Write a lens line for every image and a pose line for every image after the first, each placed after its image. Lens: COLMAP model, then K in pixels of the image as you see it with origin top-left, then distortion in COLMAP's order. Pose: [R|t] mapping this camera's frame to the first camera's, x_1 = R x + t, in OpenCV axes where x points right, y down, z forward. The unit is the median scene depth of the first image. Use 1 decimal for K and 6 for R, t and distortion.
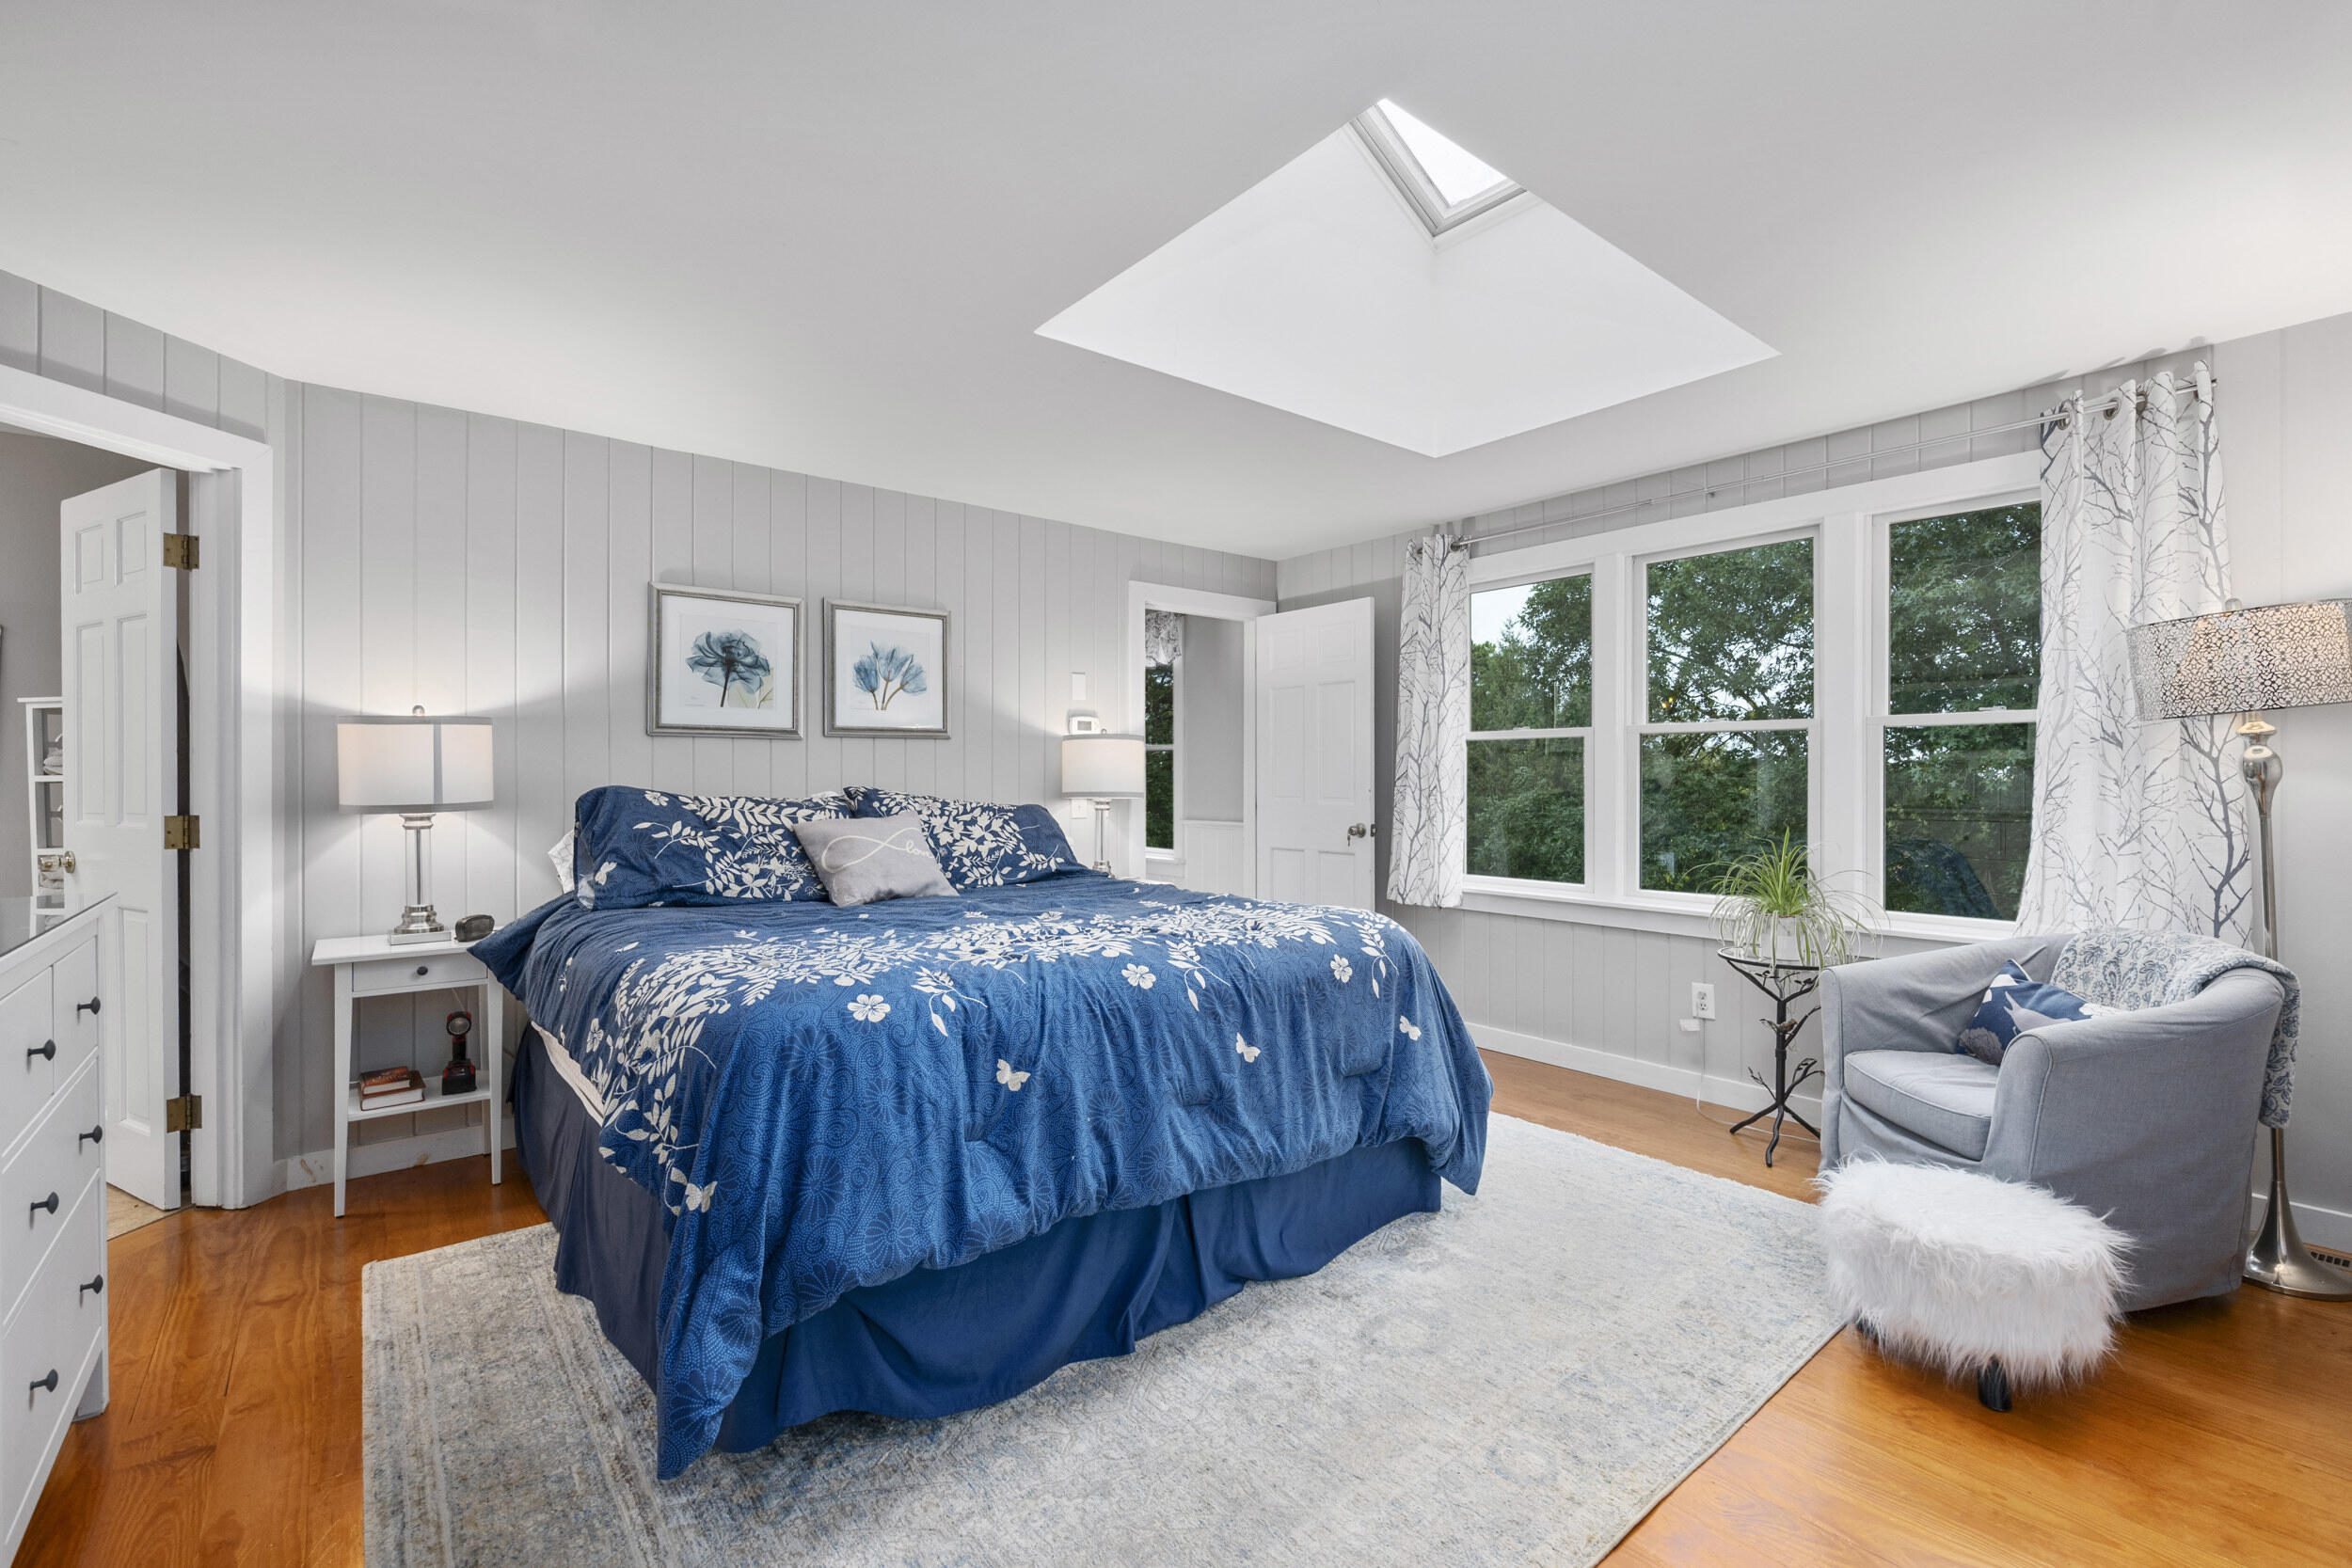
lens RADIAL K [[1007.7, 0, 1176.0], [0, 1007.7, 784.0], [0, 0, 1]] dist [-0.000319, -0.000069]
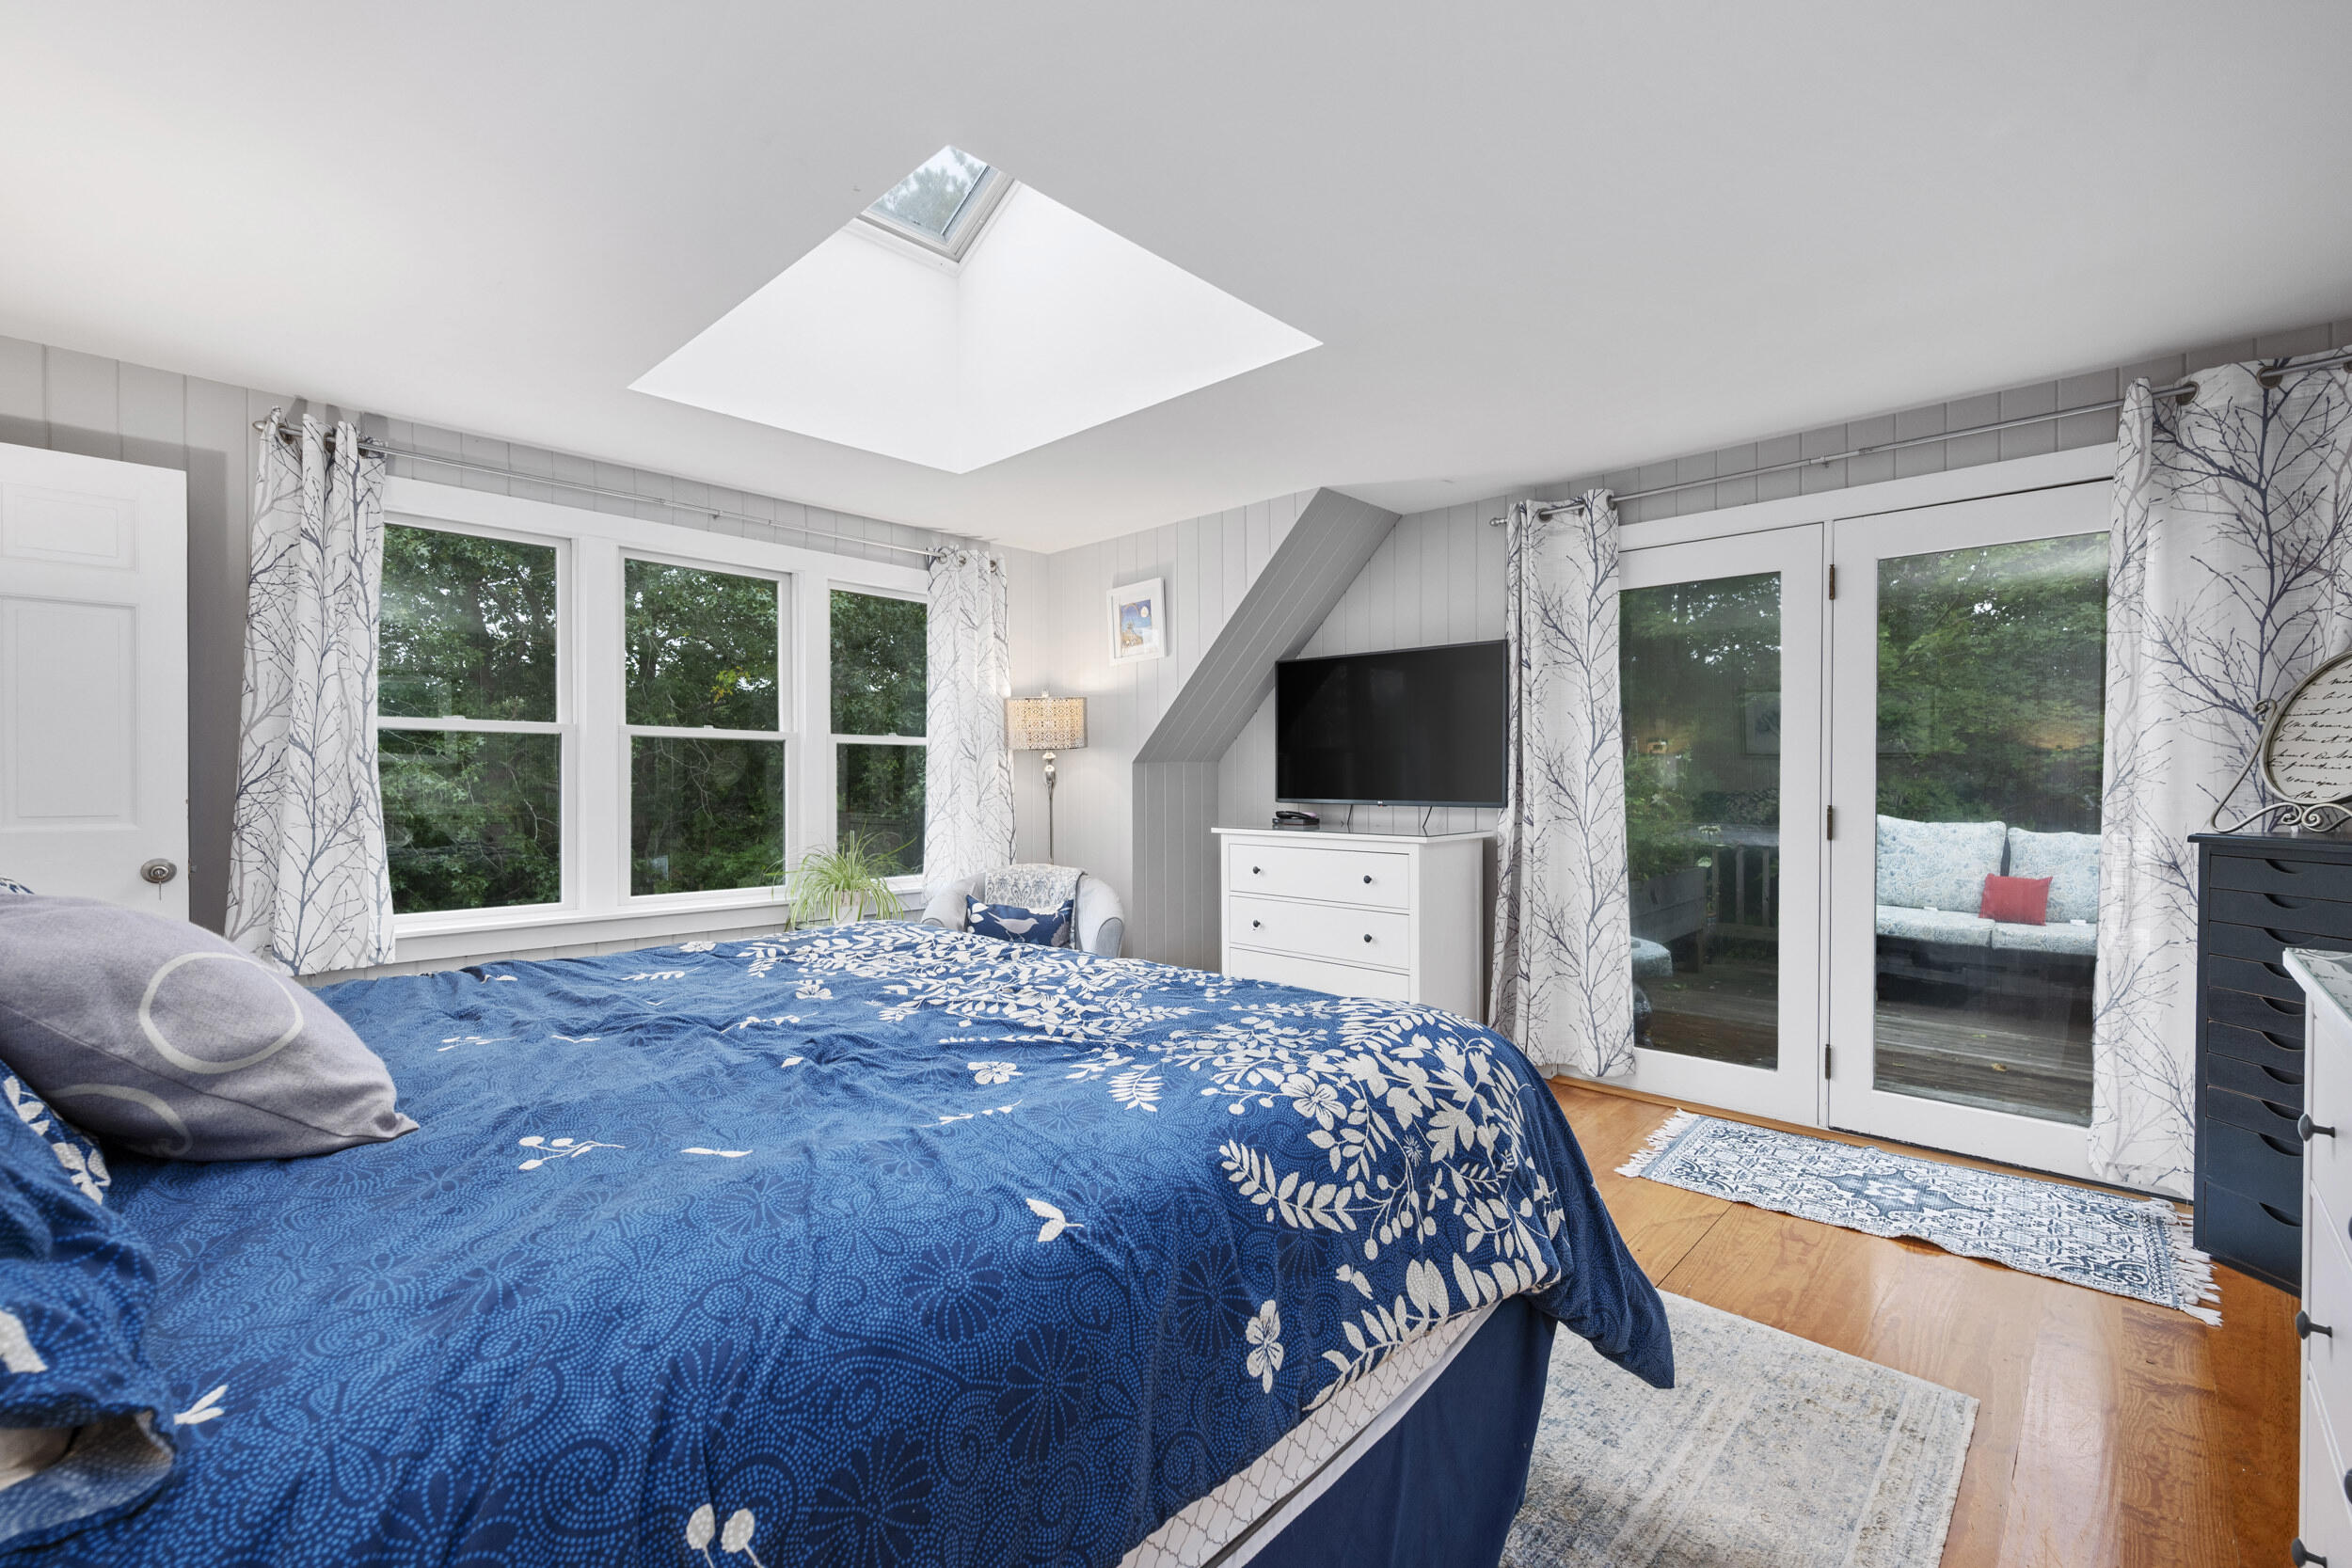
lens RADIAL K [[1024.8, 0, 1176.0], [0, 1024.8, 784.0], [0, 0, 1]] dist [-0.000844, -0.000079]
pose [[-0.126396, -0.001704, 0.991978, -0.590073], [0.004456, 0.999987, 0.002286, -0.002621], [-0.991970, 0.004709, -0.126387, 0.627068]]
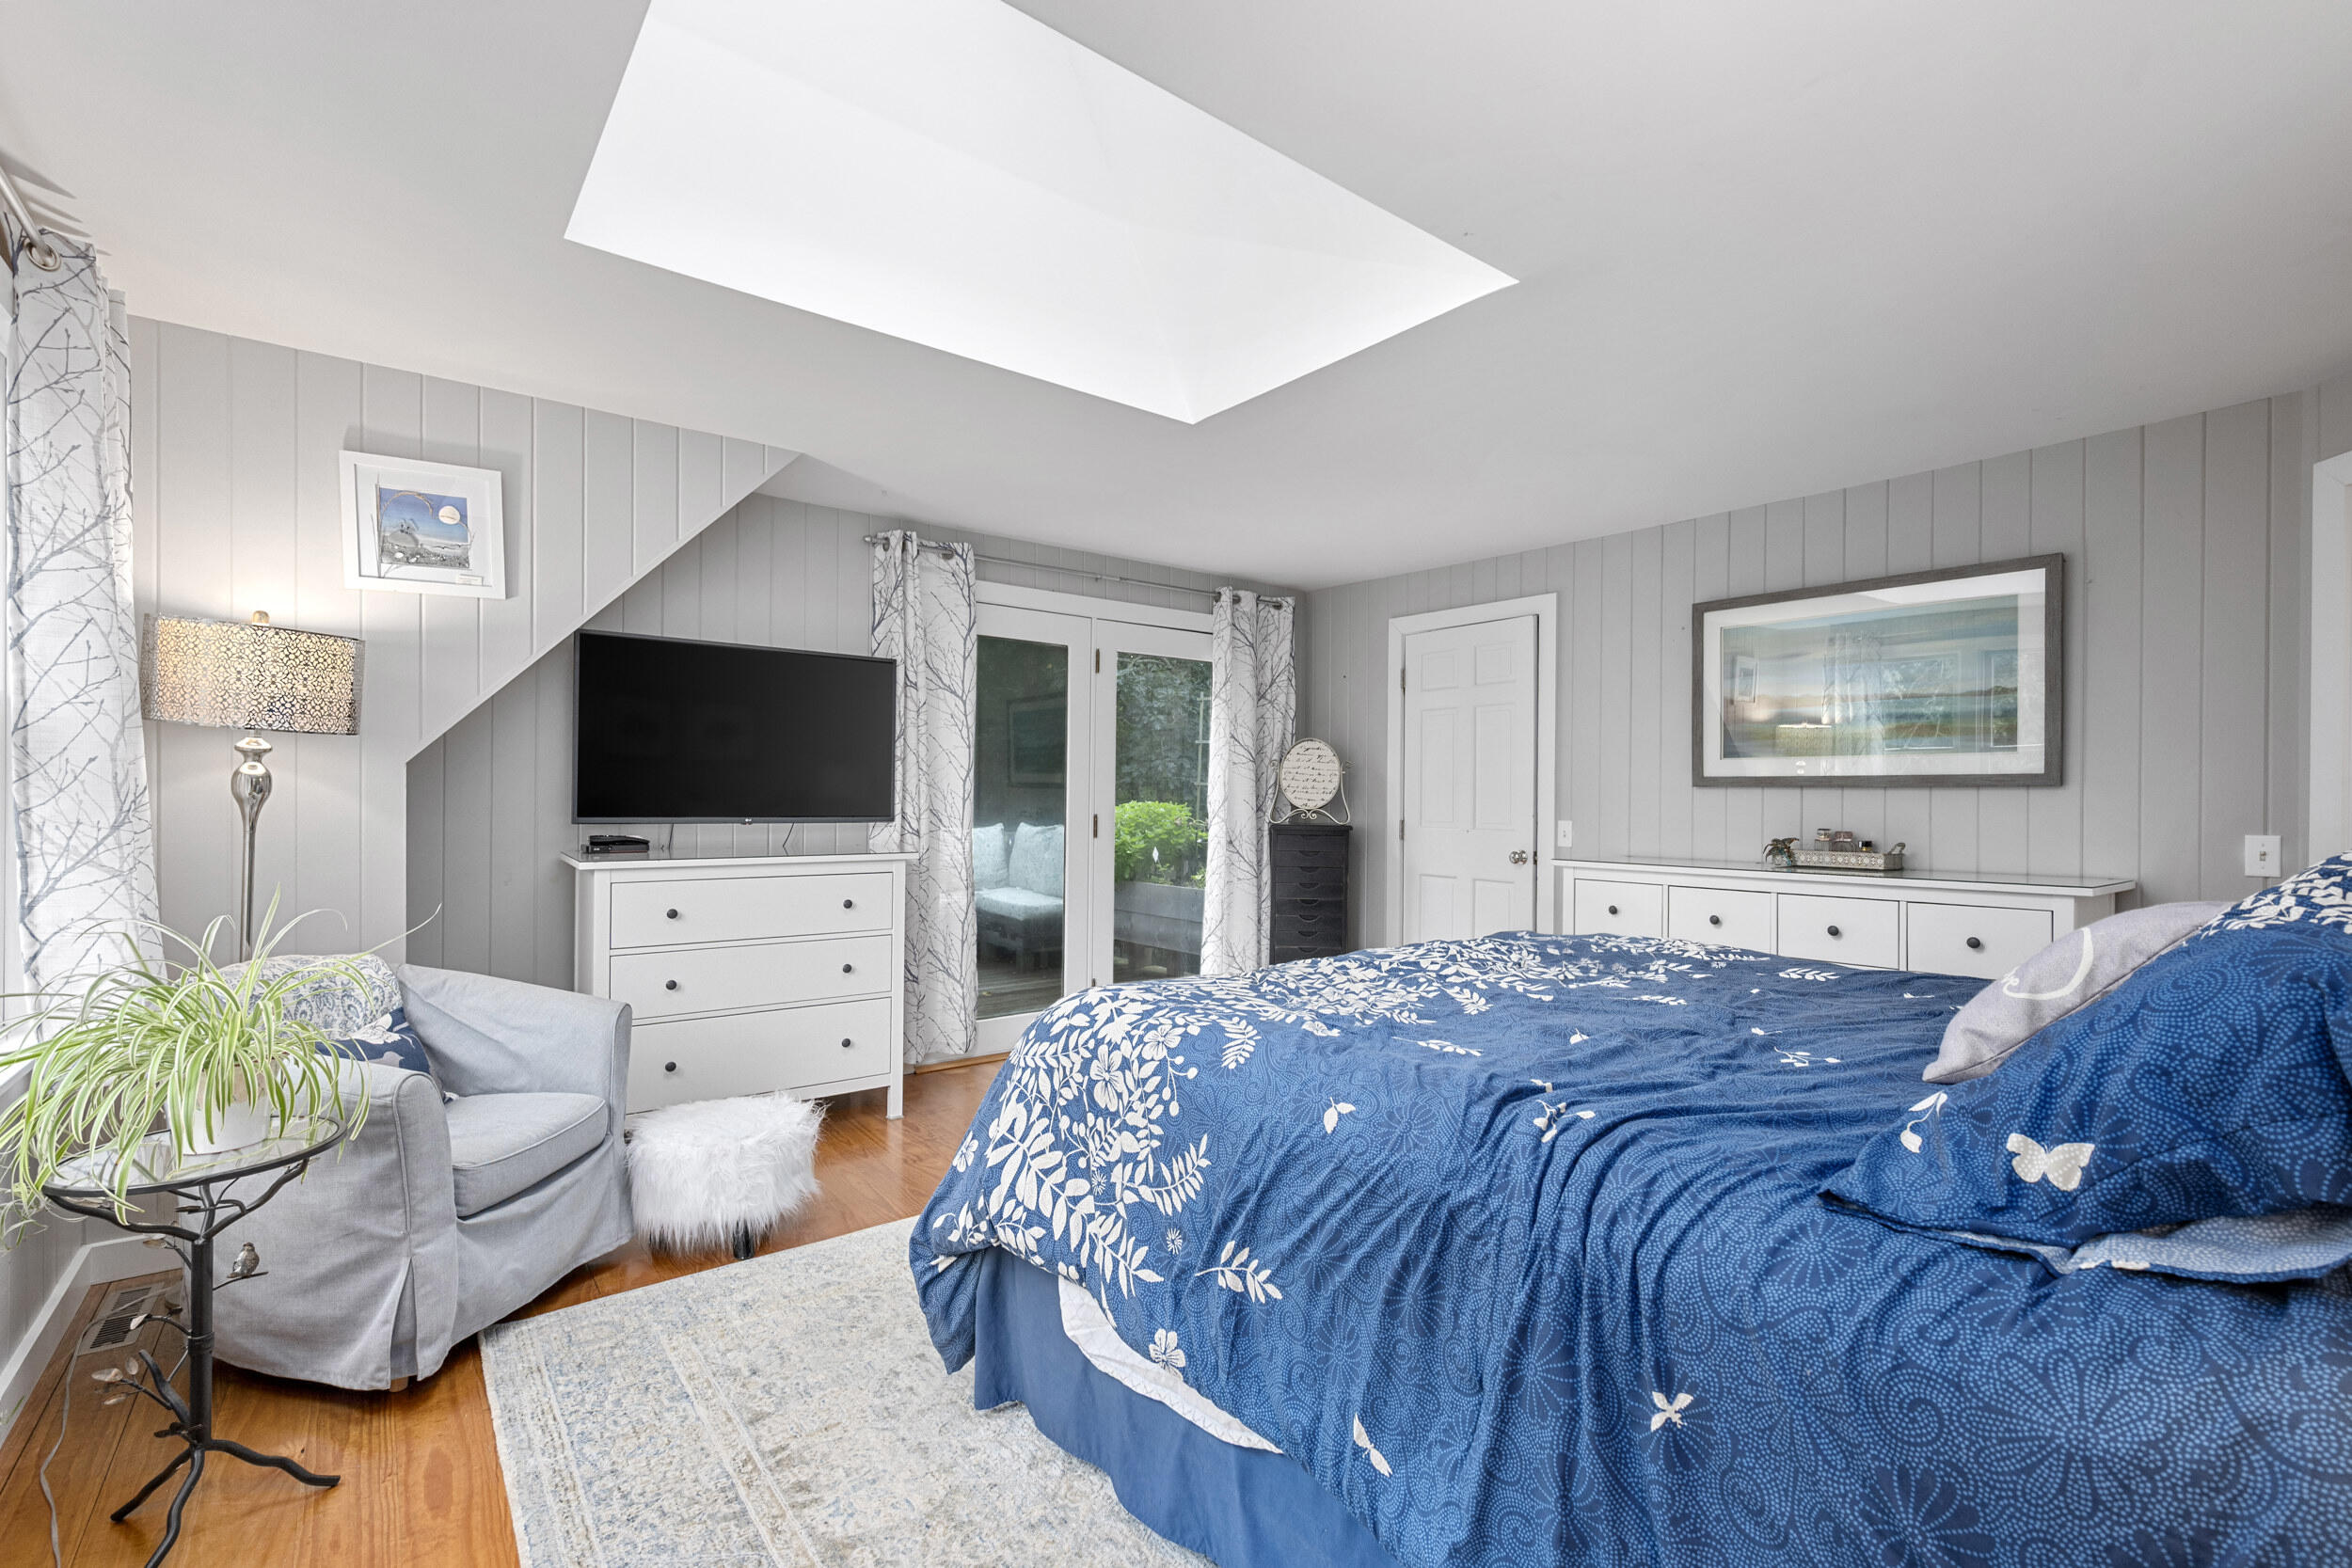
lens RADIAL K [[1034.6, 0, 1176.0], [0, 1034.6, 784.0], [0, 0, 1]] dist [0.001158, 0.000108]
pose [[-0.999632, -0.008982, 0.025601, 0.081754], [-0.009129, 0.999942, -0.005642, -0.011285], [-0.025549, -0.005874, -0.999656, 1.246321]]
